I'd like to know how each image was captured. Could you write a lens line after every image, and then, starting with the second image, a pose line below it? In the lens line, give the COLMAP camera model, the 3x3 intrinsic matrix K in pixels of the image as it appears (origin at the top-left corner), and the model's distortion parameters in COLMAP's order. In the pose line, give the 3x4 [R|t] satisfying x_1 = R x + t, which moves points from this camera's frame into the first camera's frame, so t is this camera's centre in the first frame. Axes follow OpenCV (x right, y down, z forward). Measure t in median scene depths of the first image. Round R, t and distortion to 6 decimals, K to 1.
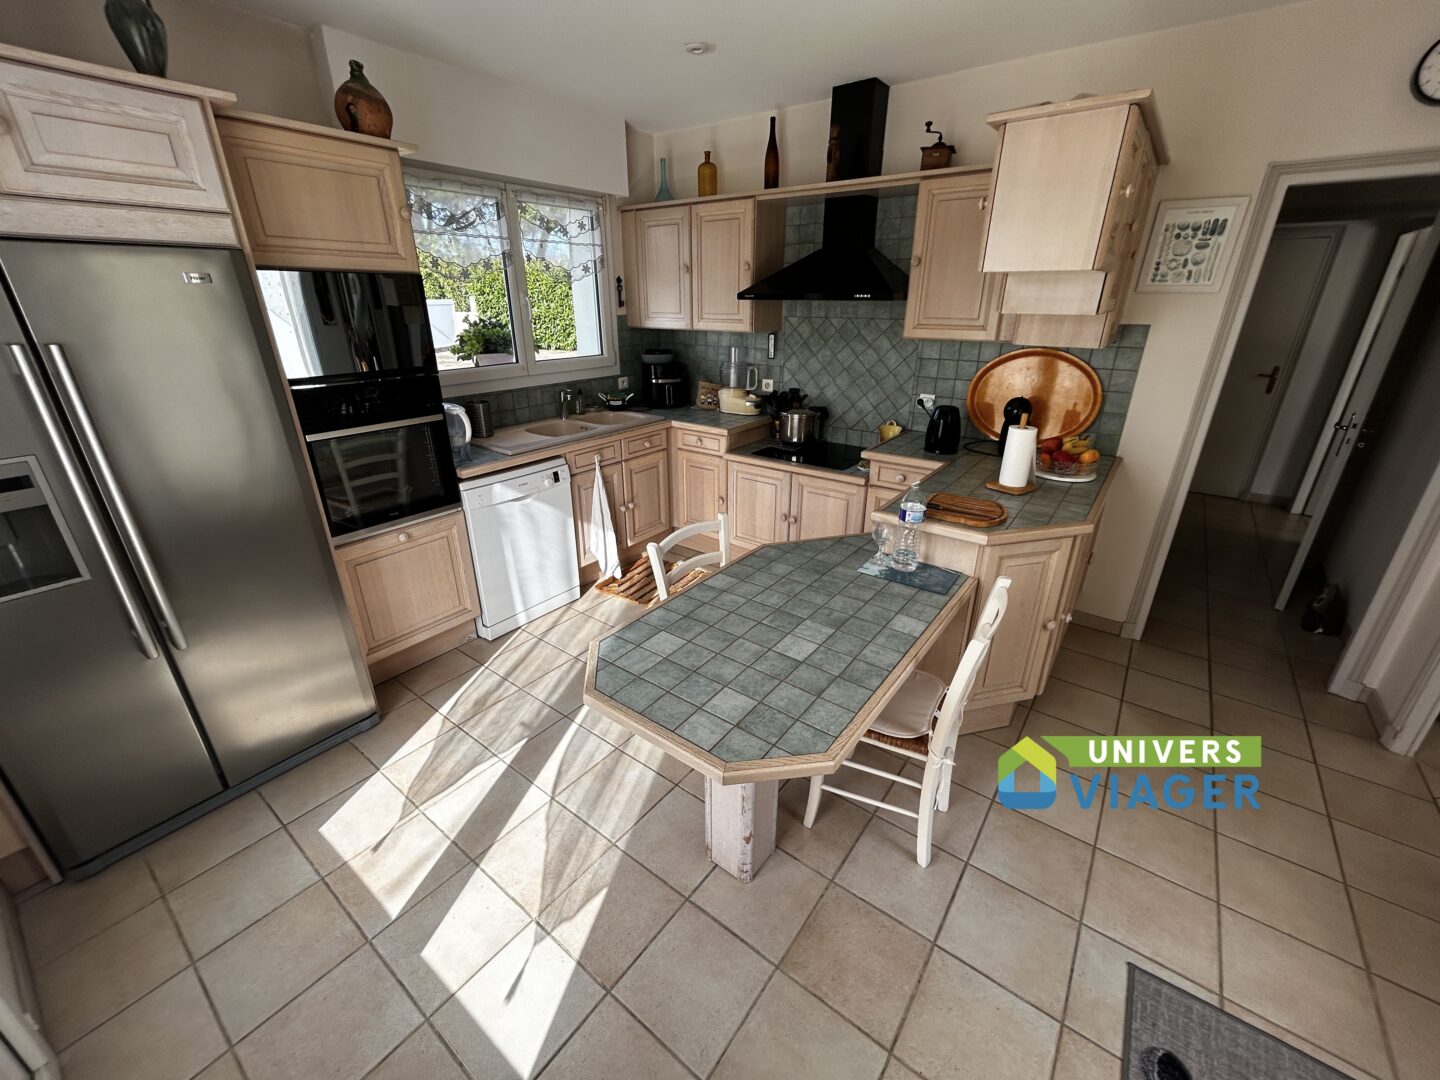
lens RADIAL K [[583.8, 0, 716.3], [0, 583.8, 540.7], [0, 0, 1]] dist [-0.001274, 0.000349]
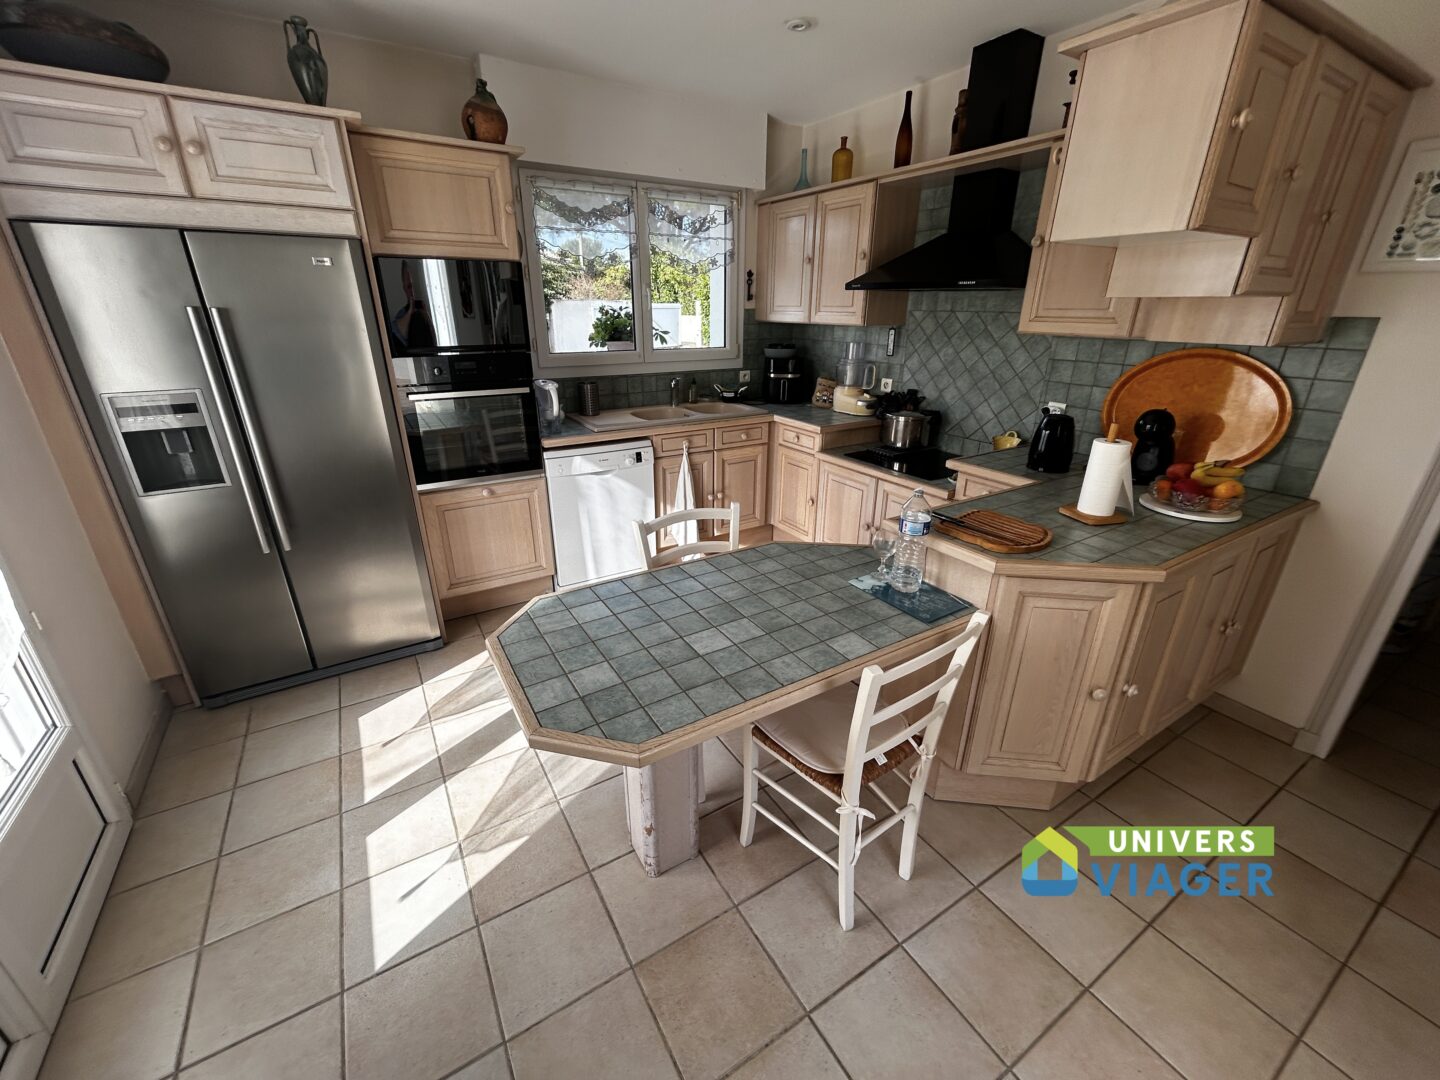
lens RADIAL K [[583.8, 0, 718.5], [0, 583.8, 540.5], [0, 0, 1]] dist [-0.001274, 0.000349]
pose [[0.930582, 0.142049, -0.337401, 0.333781], [-0.146490, 0.989134, 0.012401, 0.007371], [0.335496, 0.037886, 0.941279, 0.091404]]
